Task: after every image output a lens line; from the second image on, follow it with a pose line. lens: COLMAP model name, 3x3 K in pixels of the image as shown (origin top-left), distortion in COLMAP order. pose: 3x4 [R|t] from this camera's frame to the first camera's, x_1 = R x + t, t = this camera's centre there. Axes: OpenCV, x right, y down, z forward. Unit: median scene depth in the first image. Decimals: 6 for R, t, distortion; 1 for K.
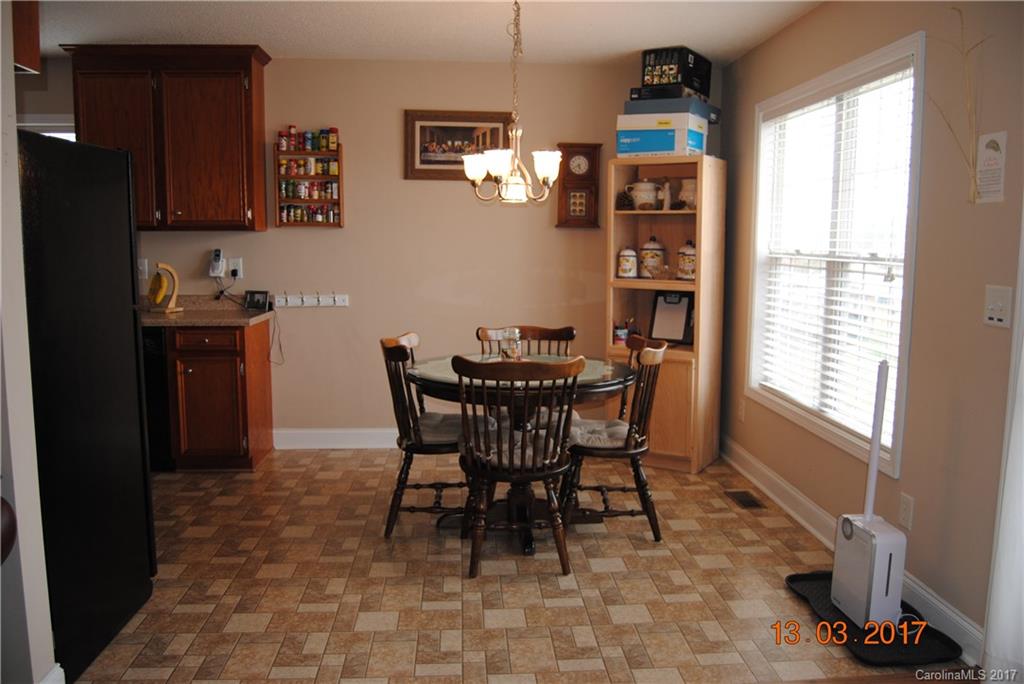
lens RADIAL K [[809.7, 0, 512.0], [0, 809.7, 342.0], [0, 0, 1]] dist [-0.089346, 0.016766]
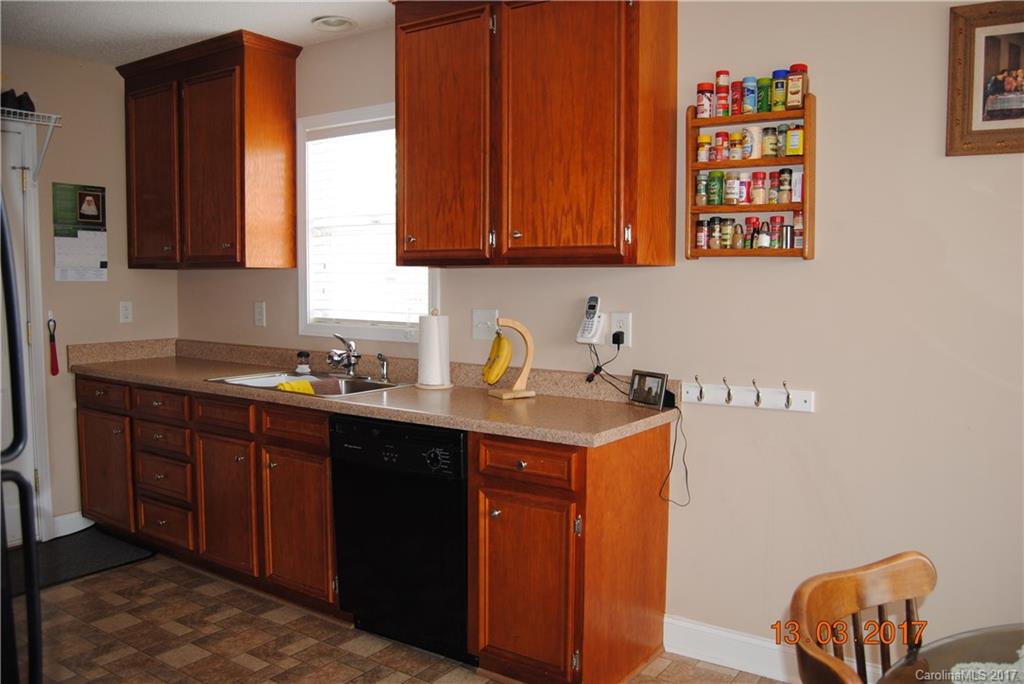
lens RADIAL K [[809.7, 0, 512.0], [0, 809.7, 342.0], [0, 0, 1]] dist [-0.089346, 0.016766]
pose [[0.781557, 0.047187, -0.622047, -0.042496], [-0.076410, 0.996868, -0.020383, -0.066194], [0.619136, 0.063461, 0.782715, 0.499701]]
